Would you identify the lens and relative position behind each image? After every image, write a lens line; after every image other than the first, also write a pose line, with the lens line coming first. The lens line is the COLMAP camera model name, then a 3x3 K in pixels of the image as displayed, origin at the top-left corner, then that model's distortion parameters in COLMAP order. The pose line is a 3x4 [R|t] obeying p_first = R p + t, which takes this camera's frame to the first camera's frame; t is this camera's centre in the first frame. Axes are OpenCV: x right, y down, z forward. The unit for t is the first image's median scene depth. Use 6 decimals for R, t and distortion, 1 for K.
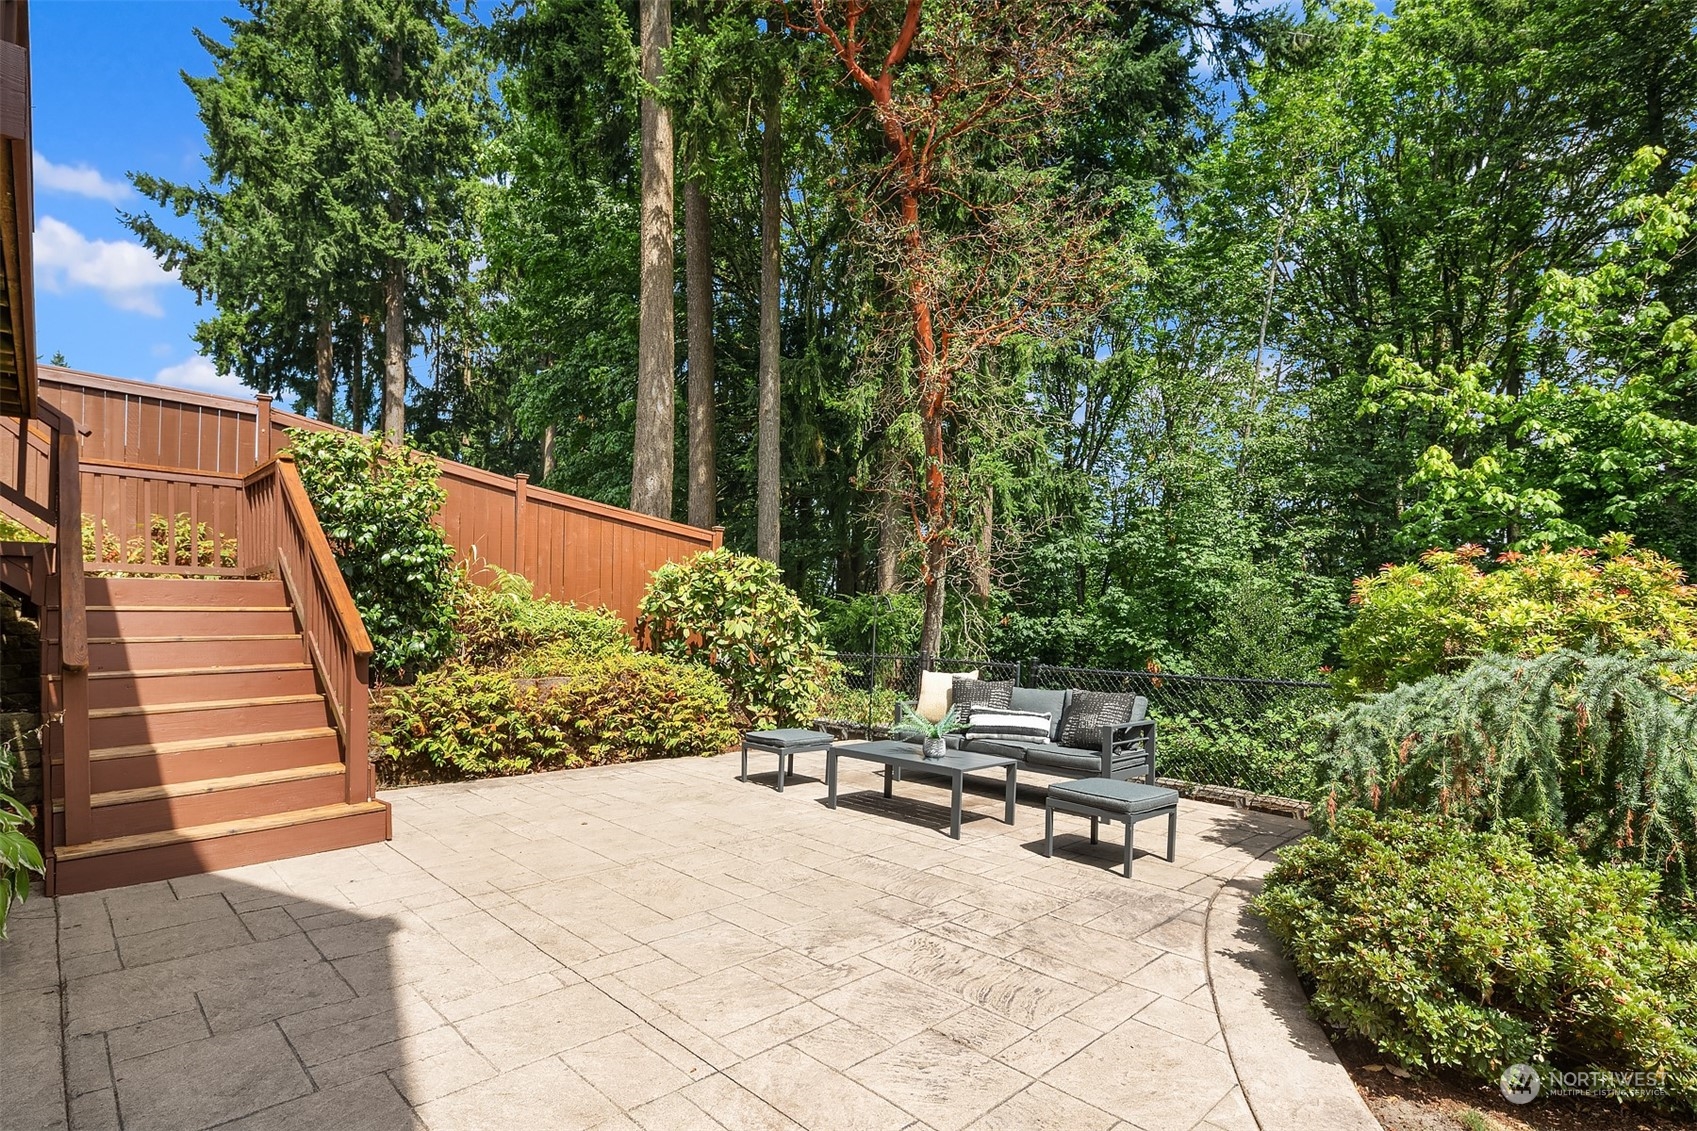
lens RADIAL K [[832.8, 0, 846.4], [0, 832.8, 594.3], [0, 0, 1]] dist [0.002077, 0.000402]
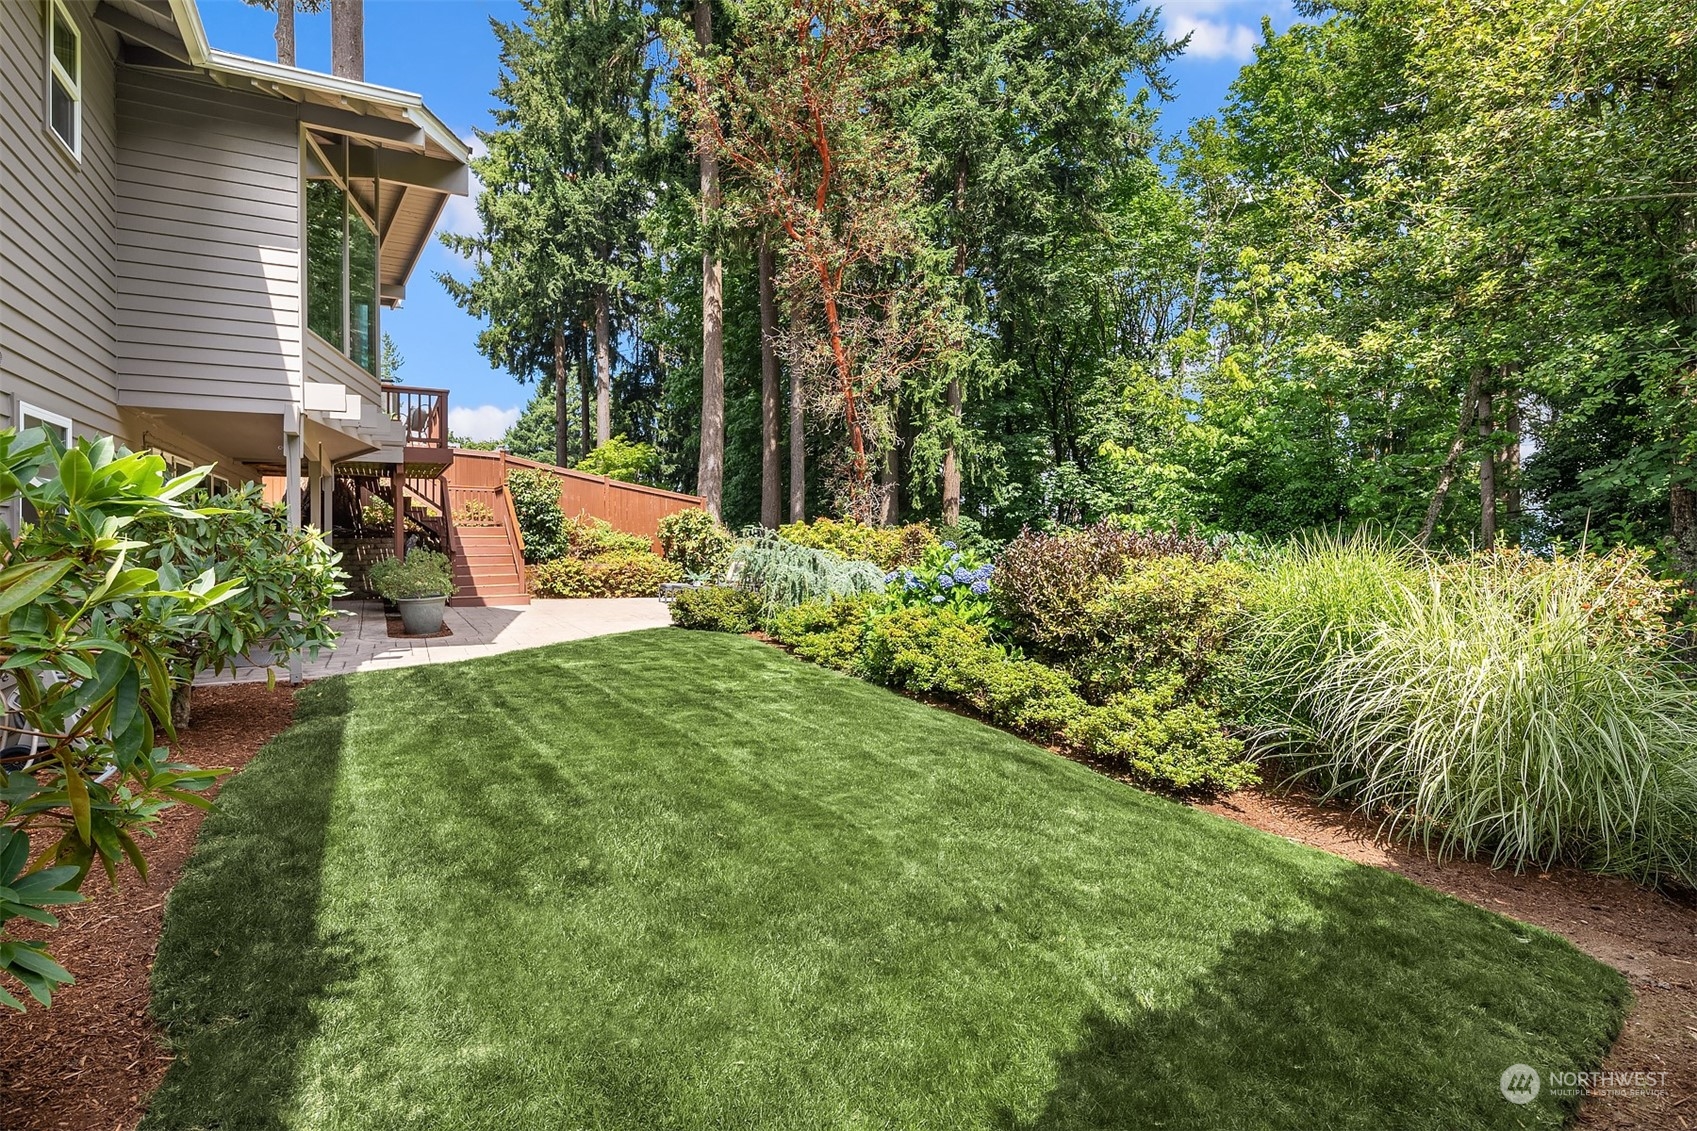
lens RADIAL K [[832.8, 0, 847.4], [0, 832.8, 558.7], [0, 0, 1]] dist [0.002077, 0.000402]
pose [[0.968456, 0.006072, -0.249110, 0.235755], [0.005740, 0.998894, 0.046661, -0.006740], [0.249117, -0.046619, 0.967351, -0.298011]]
